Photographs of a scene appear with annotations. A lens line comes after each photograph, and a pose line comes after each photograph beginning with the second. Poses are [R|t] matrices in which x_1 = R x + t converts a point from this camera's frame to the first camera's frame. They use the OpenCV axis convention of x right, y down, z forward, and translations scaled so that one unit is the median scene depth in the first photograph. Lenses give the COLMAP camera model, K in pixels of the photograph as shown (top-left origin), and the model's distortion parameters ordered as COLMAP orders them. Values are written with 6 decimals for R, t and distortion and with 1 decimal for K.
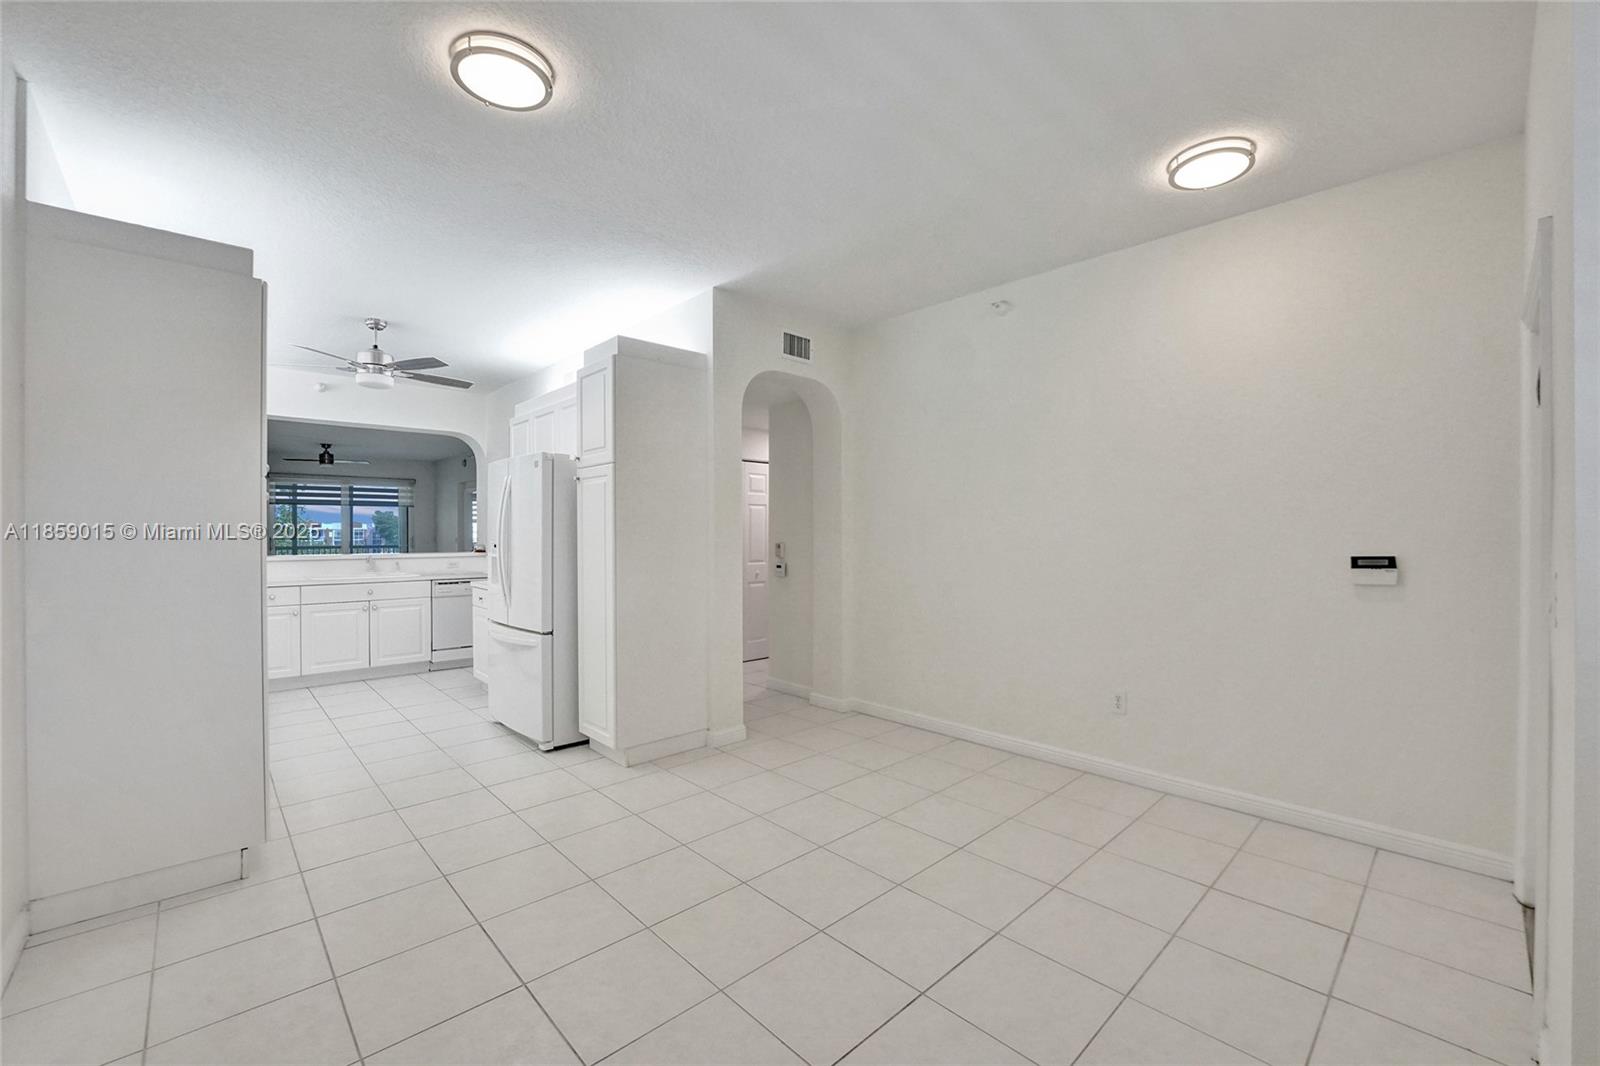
lens RADIAL K [[642.0, 0, 801.1], [0, 642.0, 535.6], [0, 0, 1]] dist [-0.025538, 0.000161]
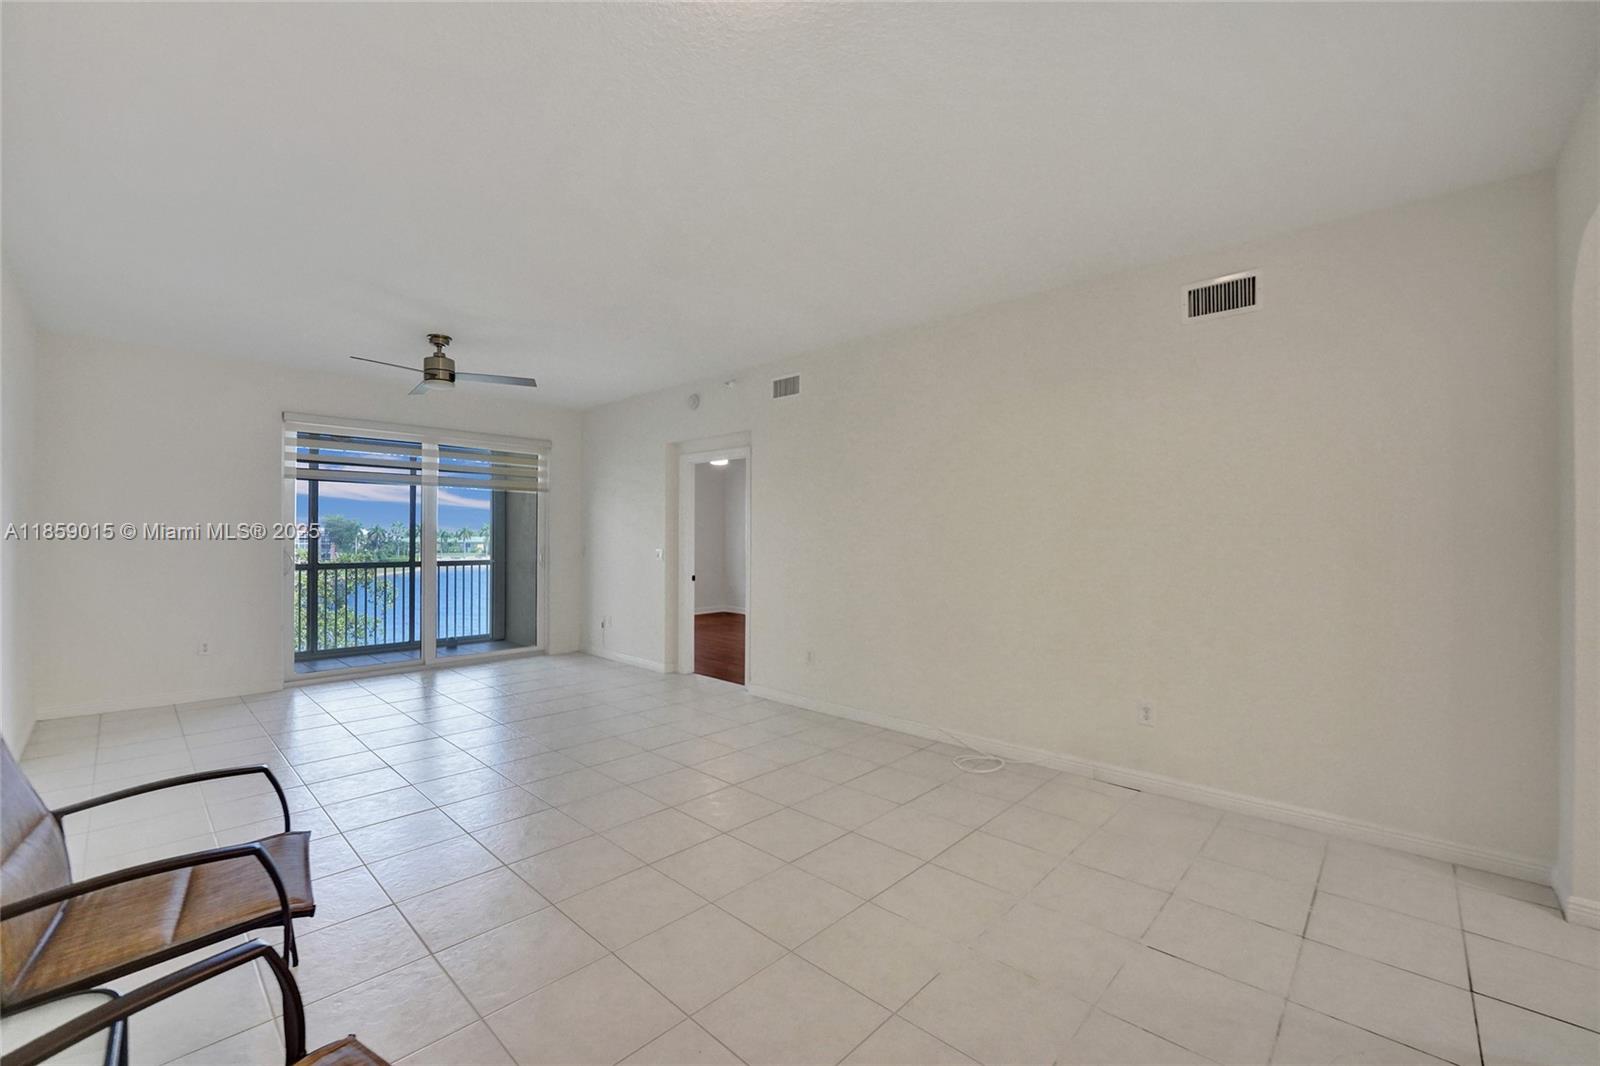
lens RADIAL K [[667.6, 0, 813.3], [0, 667.6, 538.6], [0, 0, 1]] dist [-0.026625, 0.000223]
pose [[0.998643, 0.007882, 0.051476, -0.963248], [-0.007592, 0.999954, -0.005820, -0.008879], [-0.051519, 0.005422, 0.998657, 0.995945]]
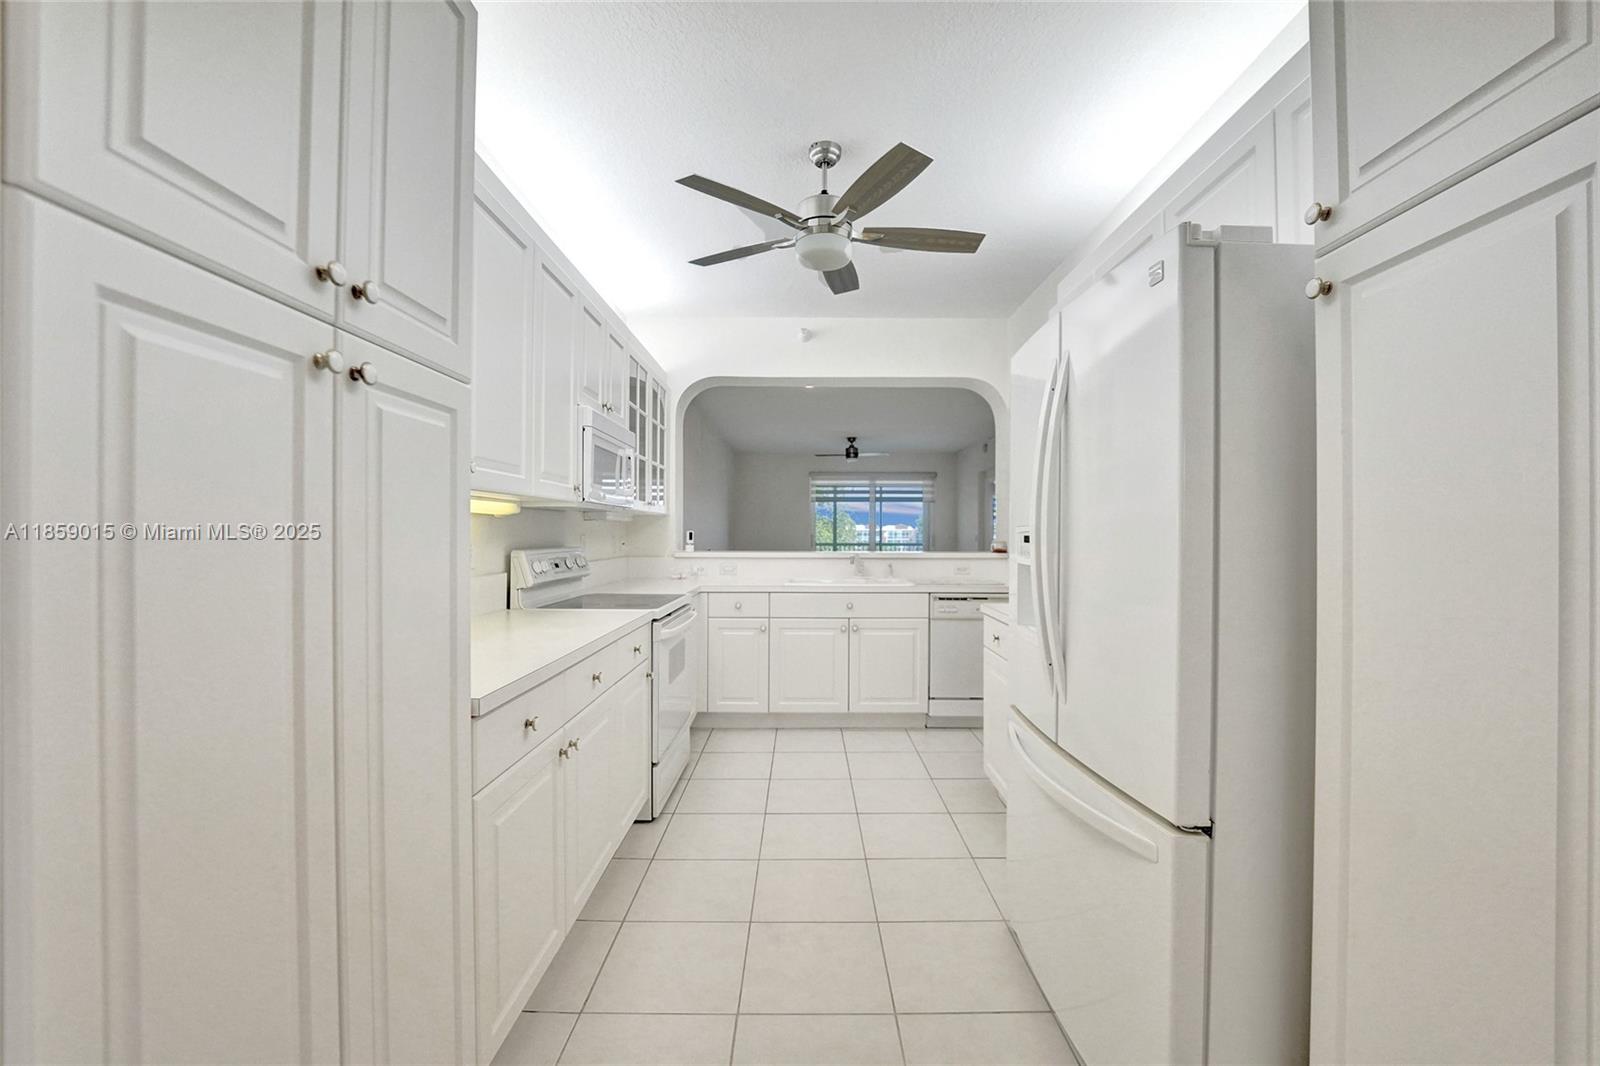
lens RADIAL K [[658.0, 0, 796.2], [0, 658.0, 533.8], [0, 0, 1]] dist [-0.024358, -0.000196]
pose [[0.716170, 0.003212, -0.697919, -0.199408], [-0.006585, 0.999976, -0.002155, 0.010297], [0.697895, 0.006139, 0.716174, 0.407138]]
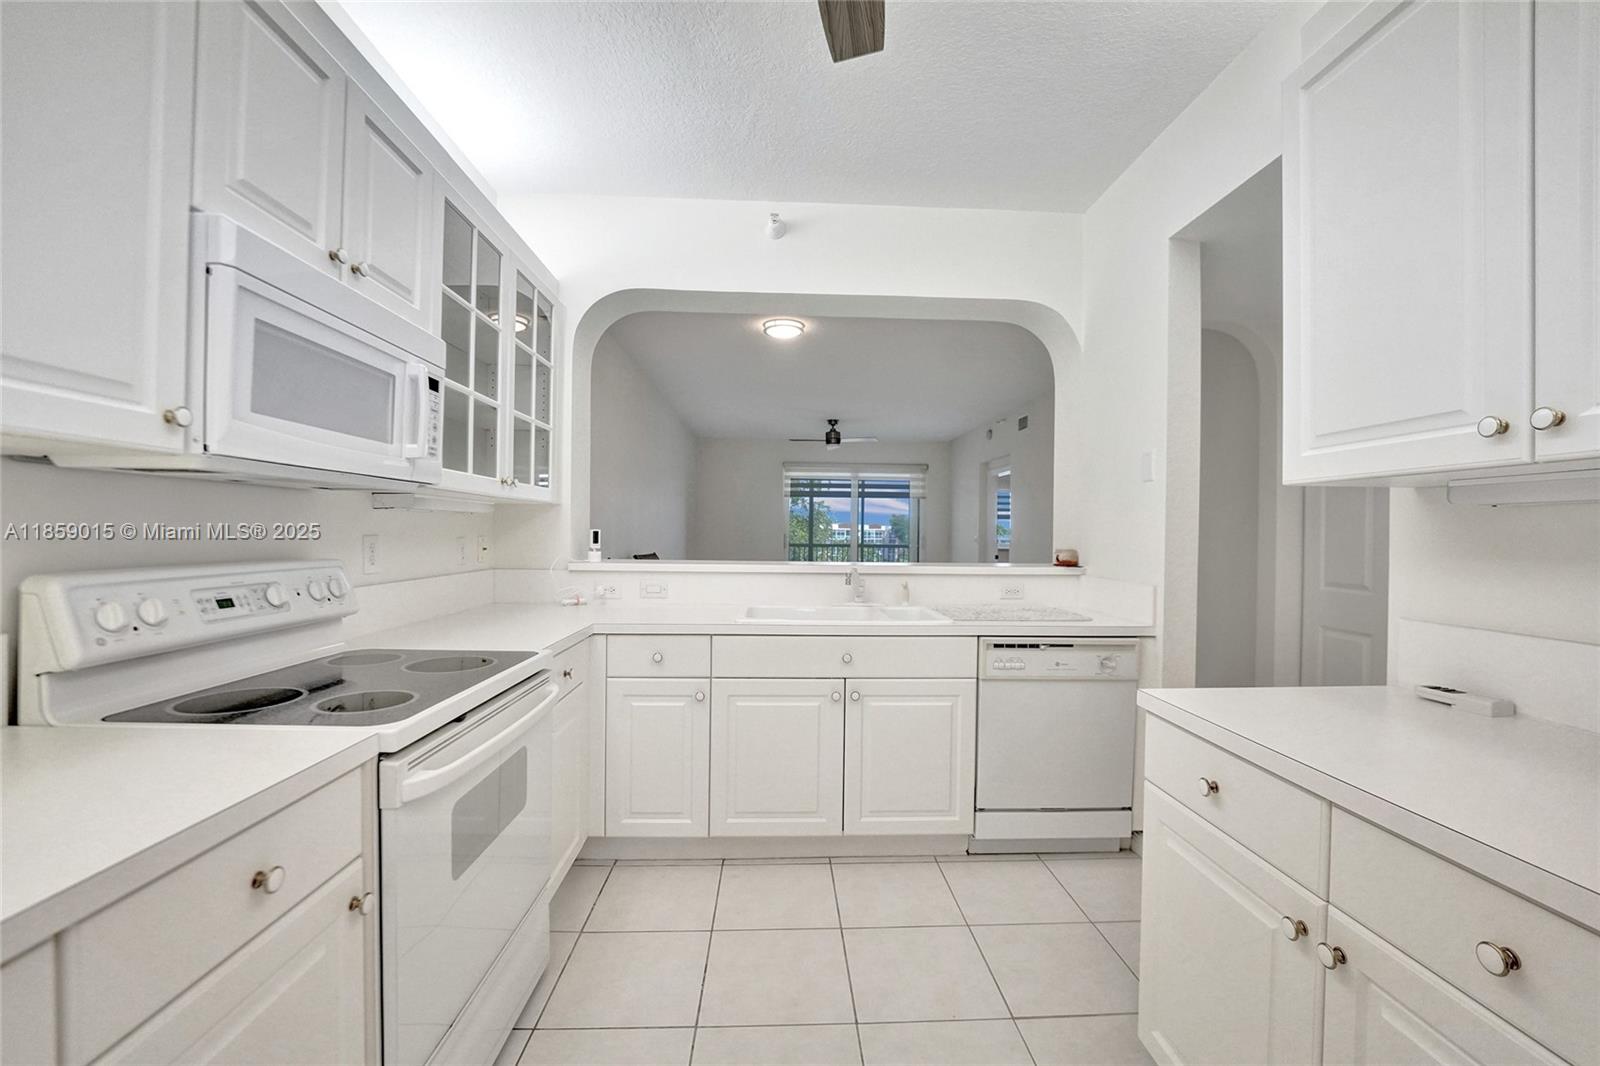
lens RADIAL K [[670.5, 0, 792.7], [0, 670.5, 531.2], [0, 0, 1]] dist [-0.000449, -0.000164]
pose [[0.740505, 0.008680, -0.671995, -0.382177], [-0.015937, 0.999862, -0.004646, 0.007333], [0.671862, 0.014150, 0.740541, 0.604217]]
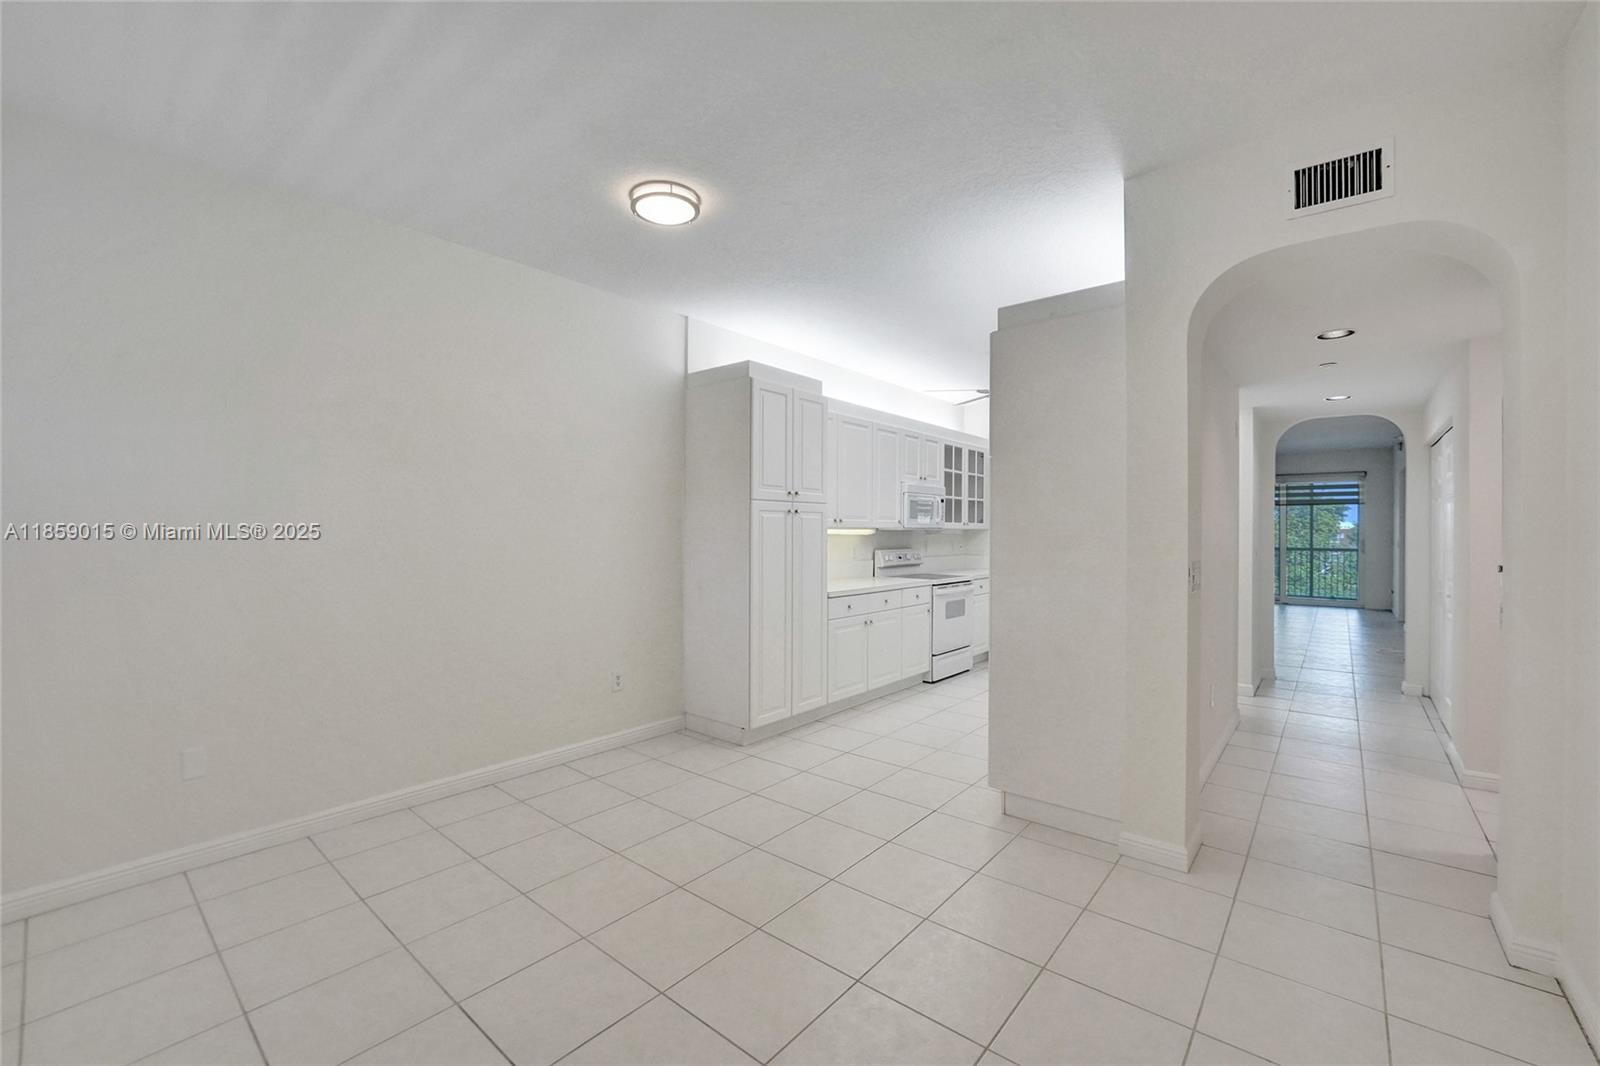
lens RADIAL K [[654.3, 0, 806.4], [0, 654.3, 531.5], [0, 0, 1]] dist [-0.028610, -0.000162]
pose [[0.125461, 0.002732, -0.992095, 0.318390], [-0.009587, 0.999953, 0.001541, -0.006640], [0.992052, 0.009317, 0.125482, 0.366921]]
